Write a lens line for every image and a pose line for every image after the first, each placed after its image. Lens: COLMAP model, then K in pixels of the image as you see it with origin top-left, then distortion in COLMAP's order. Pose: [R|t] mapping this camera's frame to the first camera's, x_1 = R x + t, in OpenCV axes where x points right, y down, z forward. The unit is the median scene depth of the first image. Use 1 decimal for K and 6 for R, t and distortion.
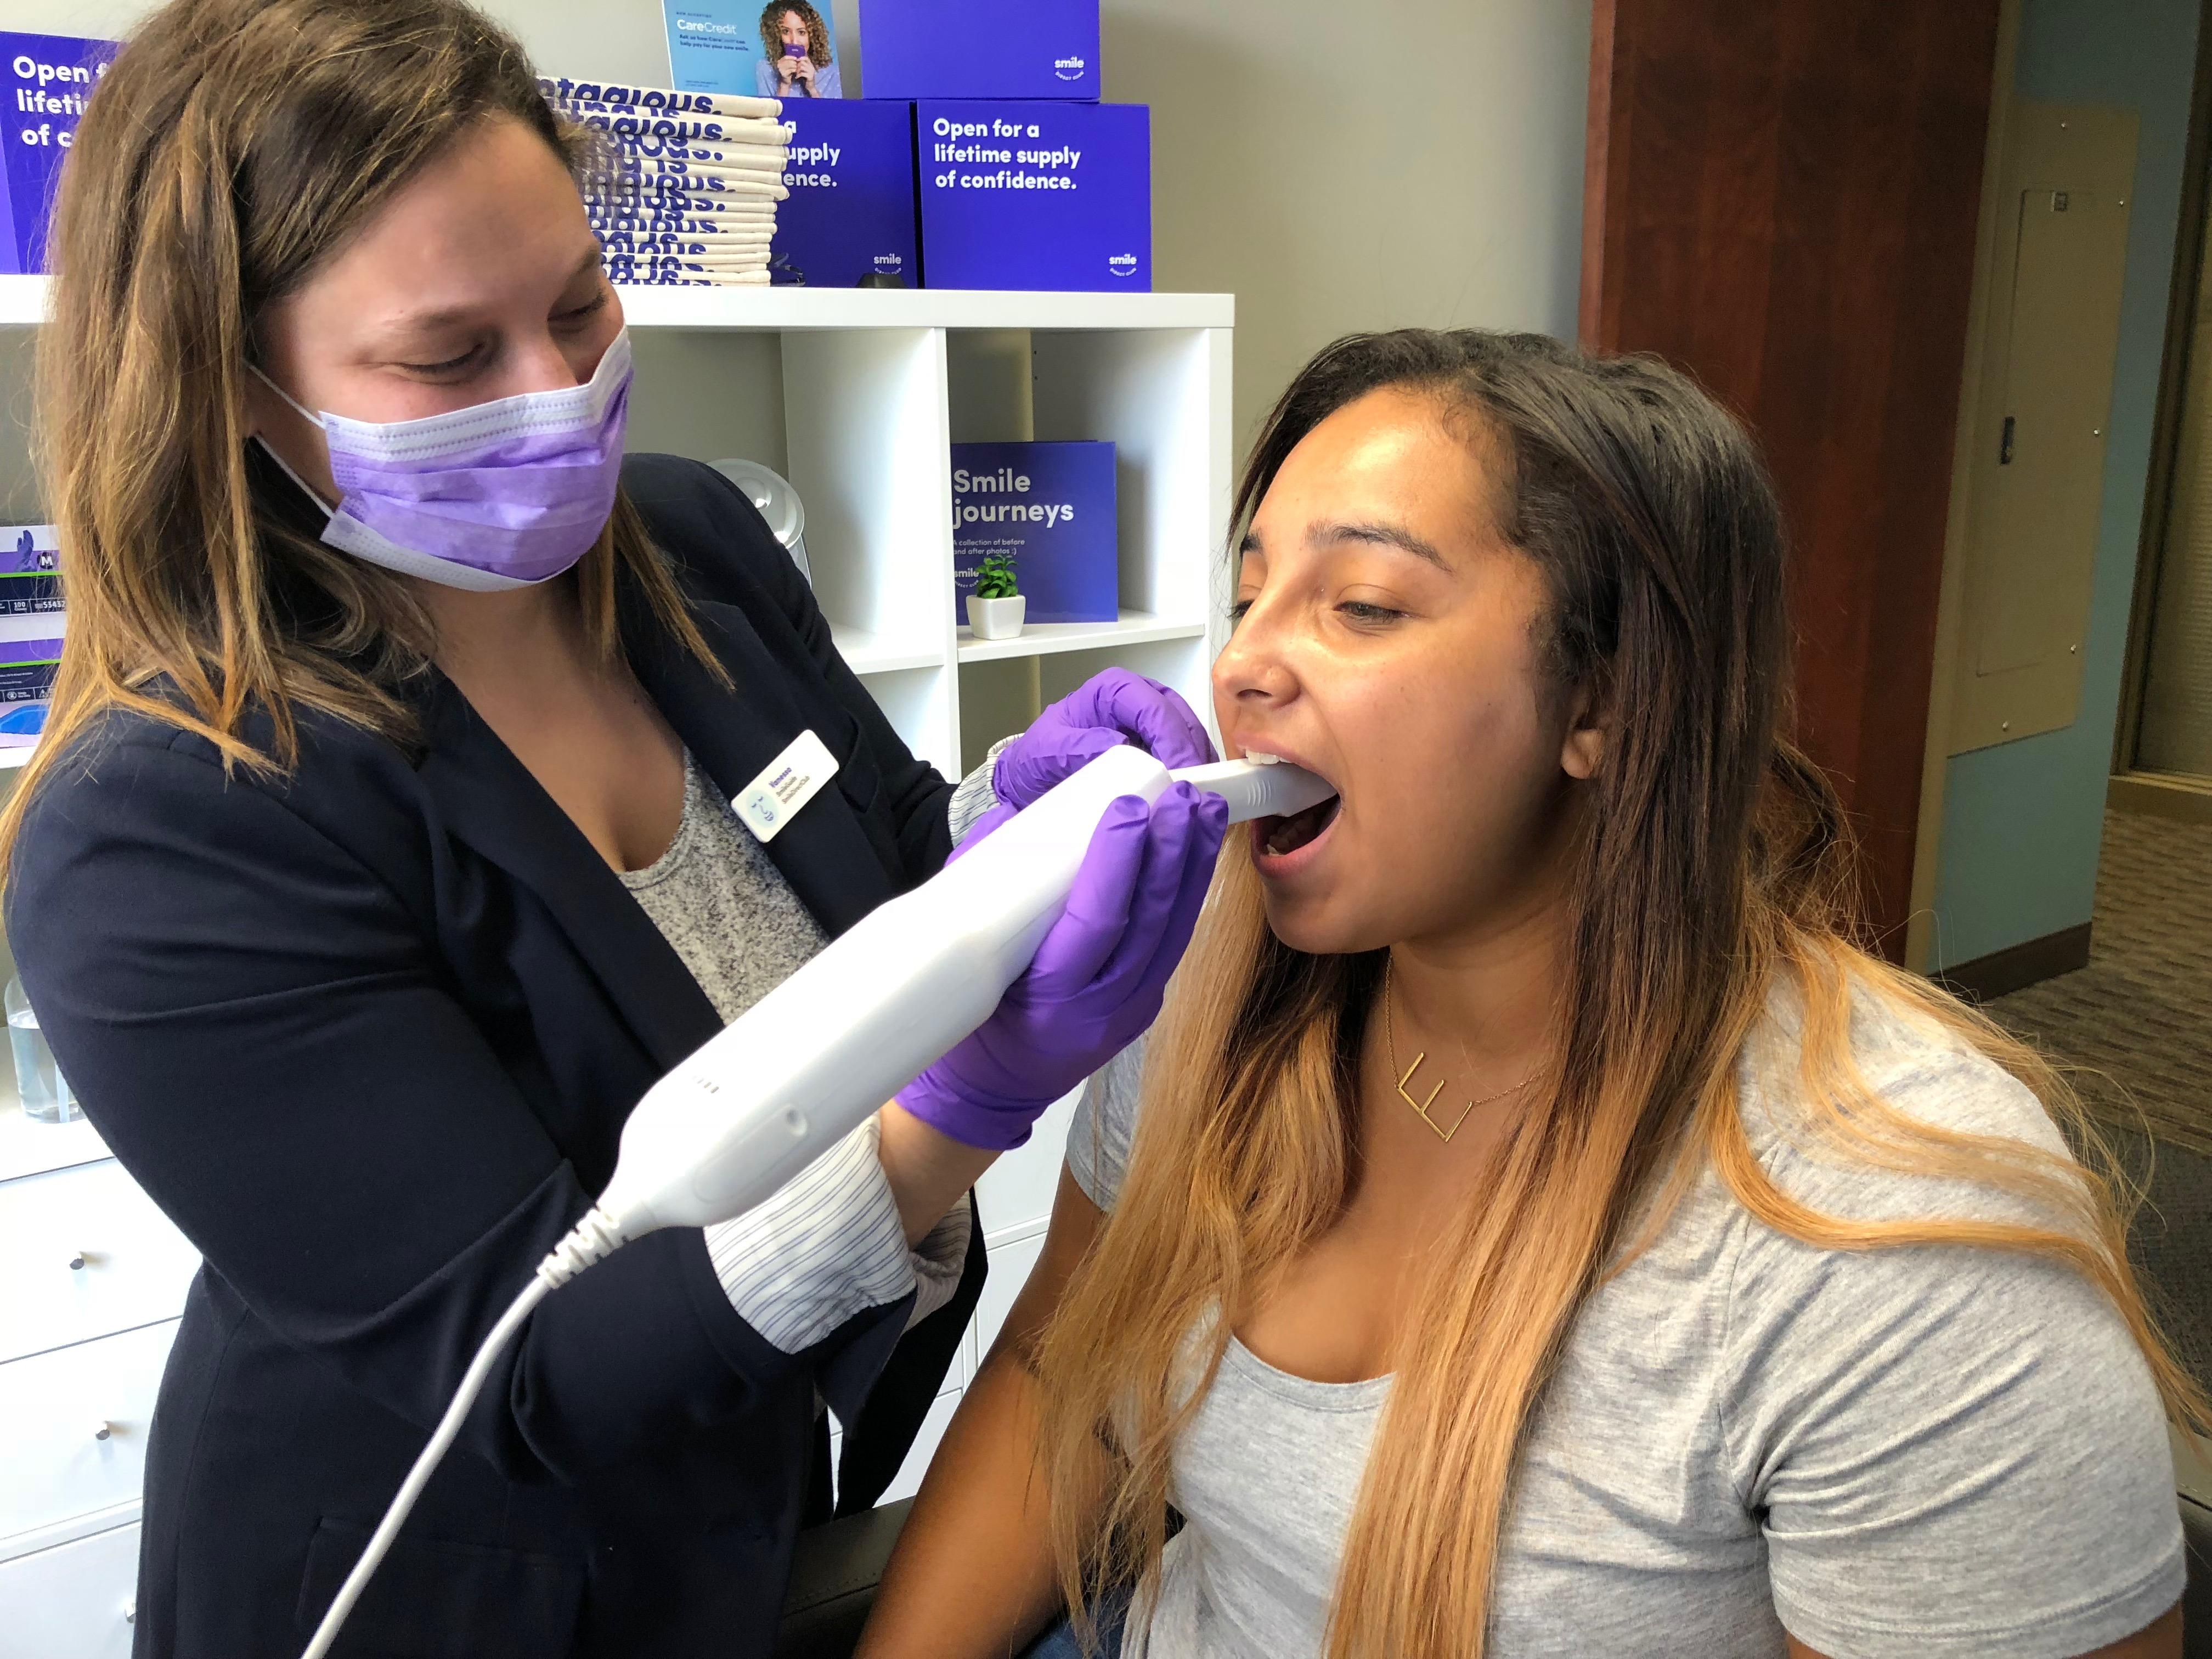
lens RADIAL K [[1804.2, 0, 1109.4], [0, 1804.2, 874.9], [0, 0, 1]] dist [-0.006226, 0.021056]
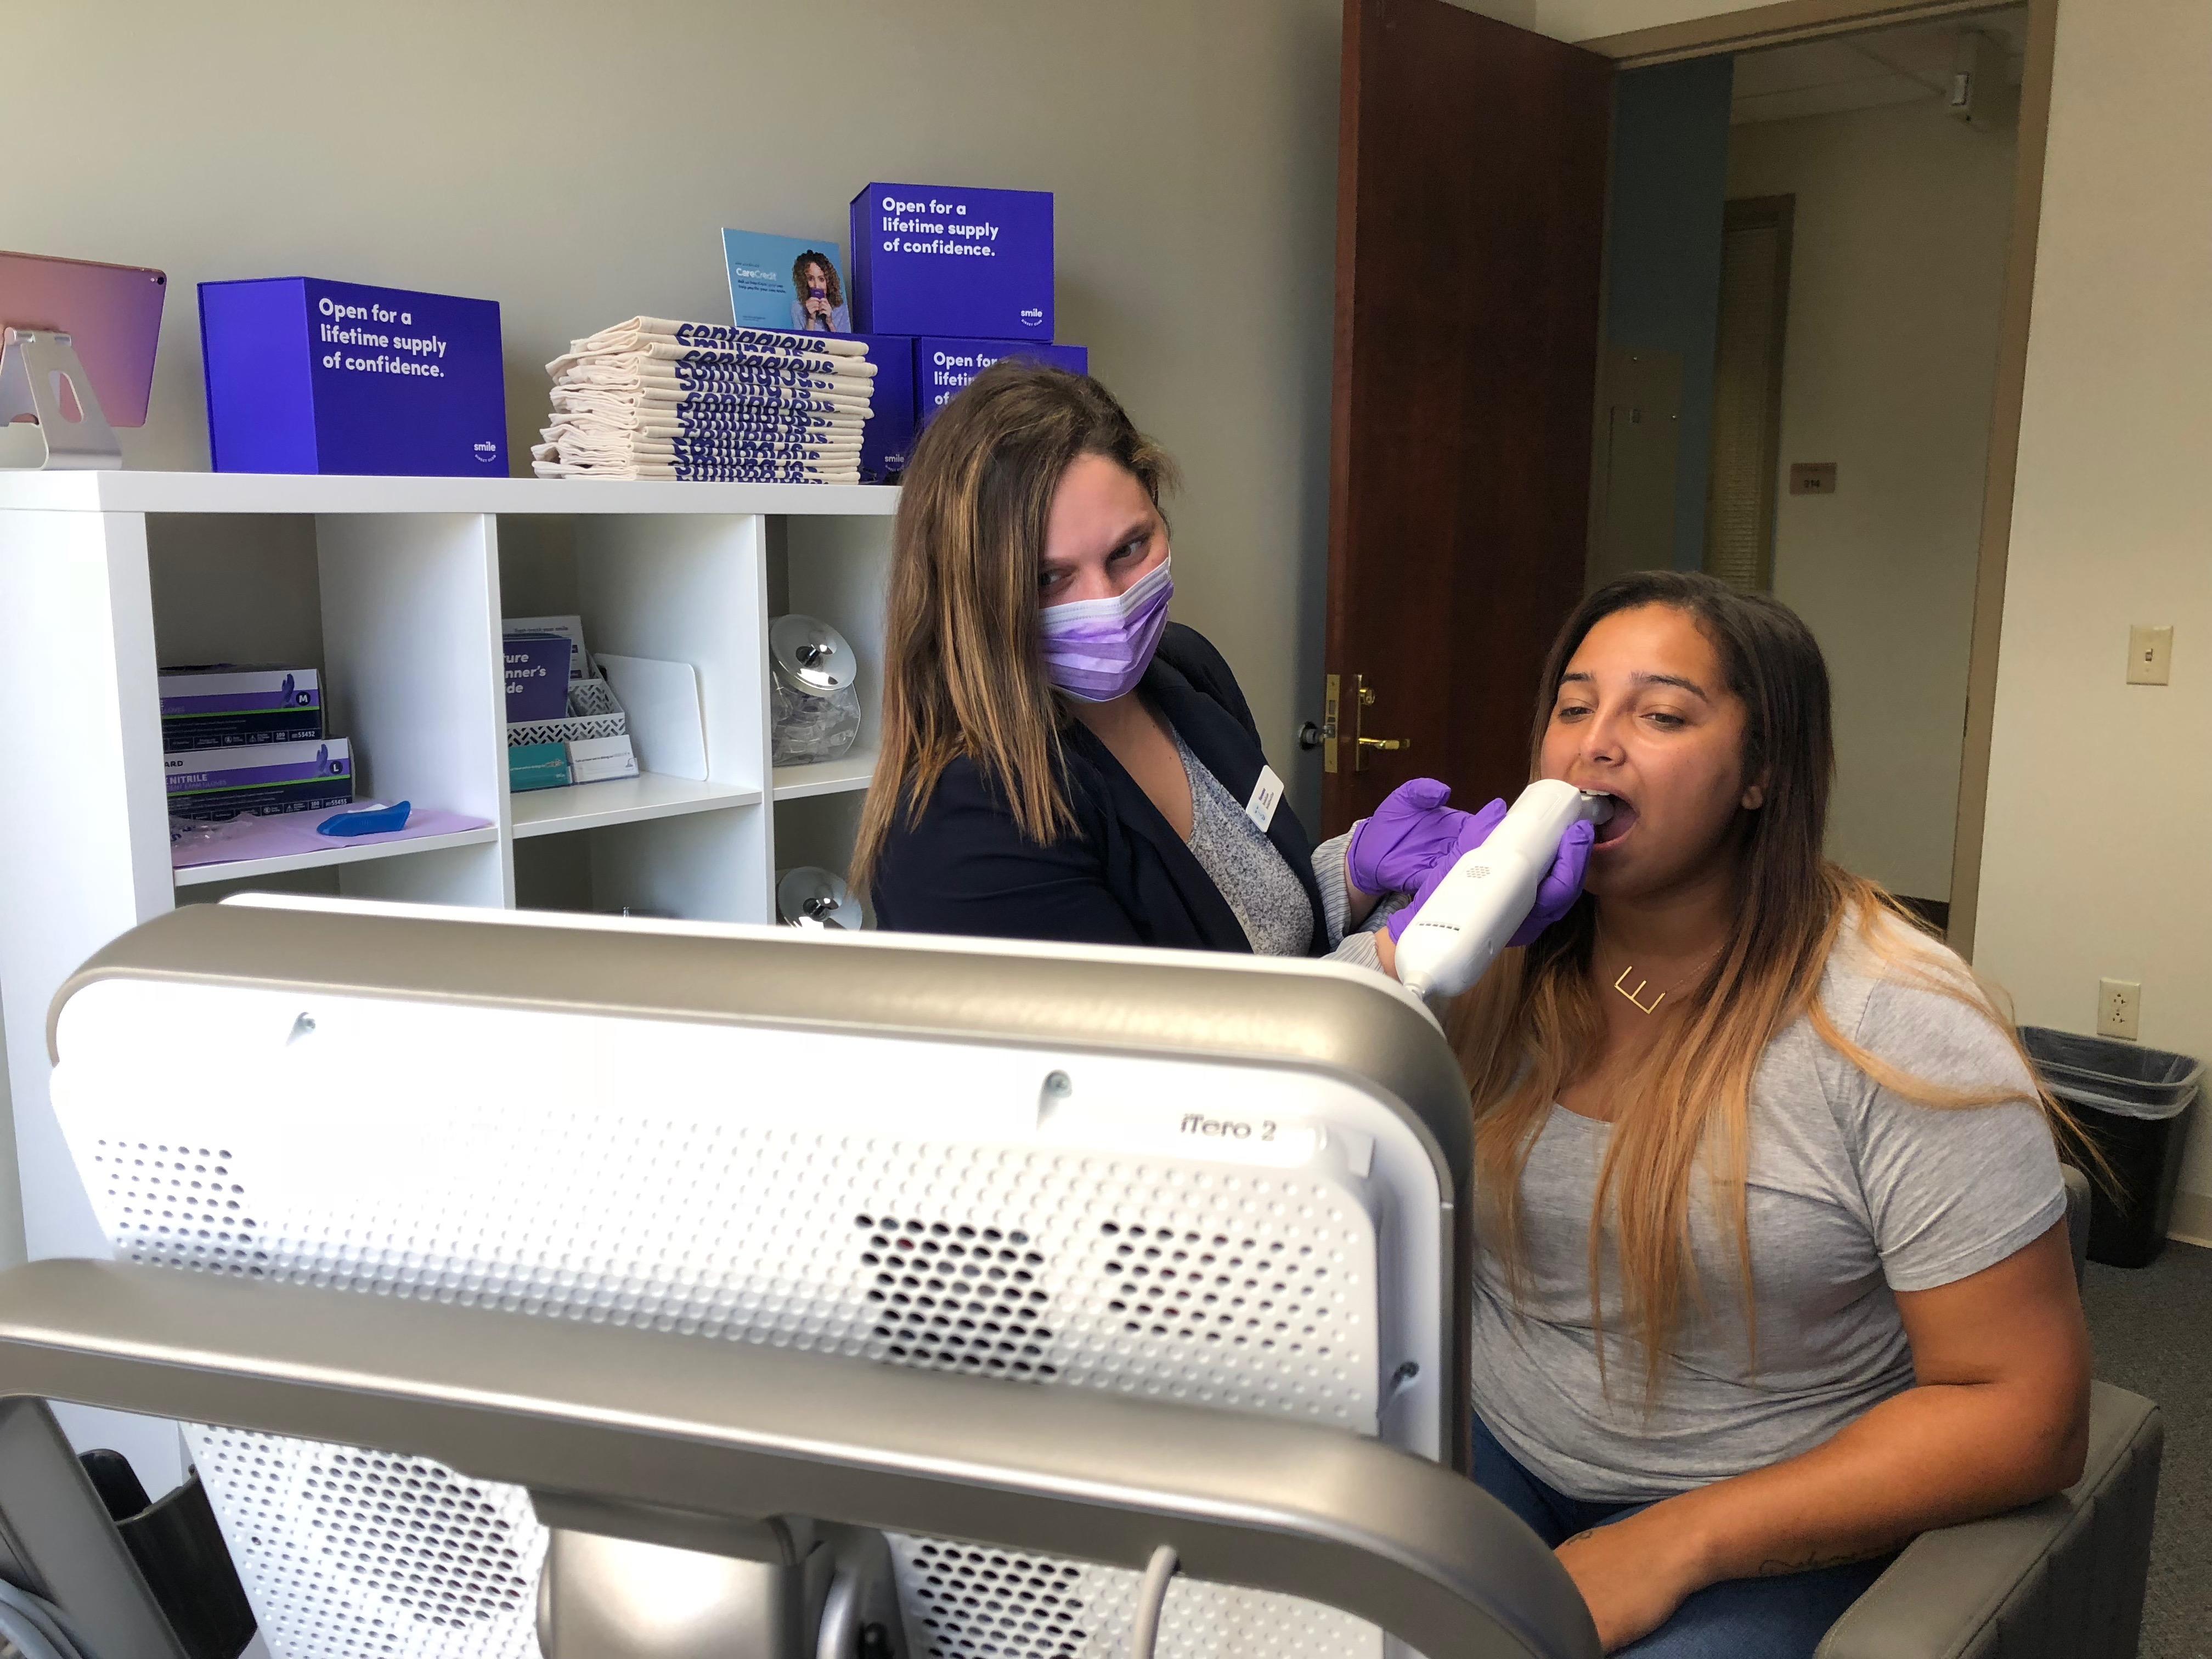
lens RADIAL K [[1804.2, 0, 1108.6], [0, 1804.2, 833.2], [0, 0, 1]] dist [-0.006226, 0.021056]
pose [[0.971259, -0.020538, 0.237136, -0.337653], [0.043769, 0.994693, -0.093118, 0.046873], [-0.233965, 0.100821, 0.967003, -0.257703]]
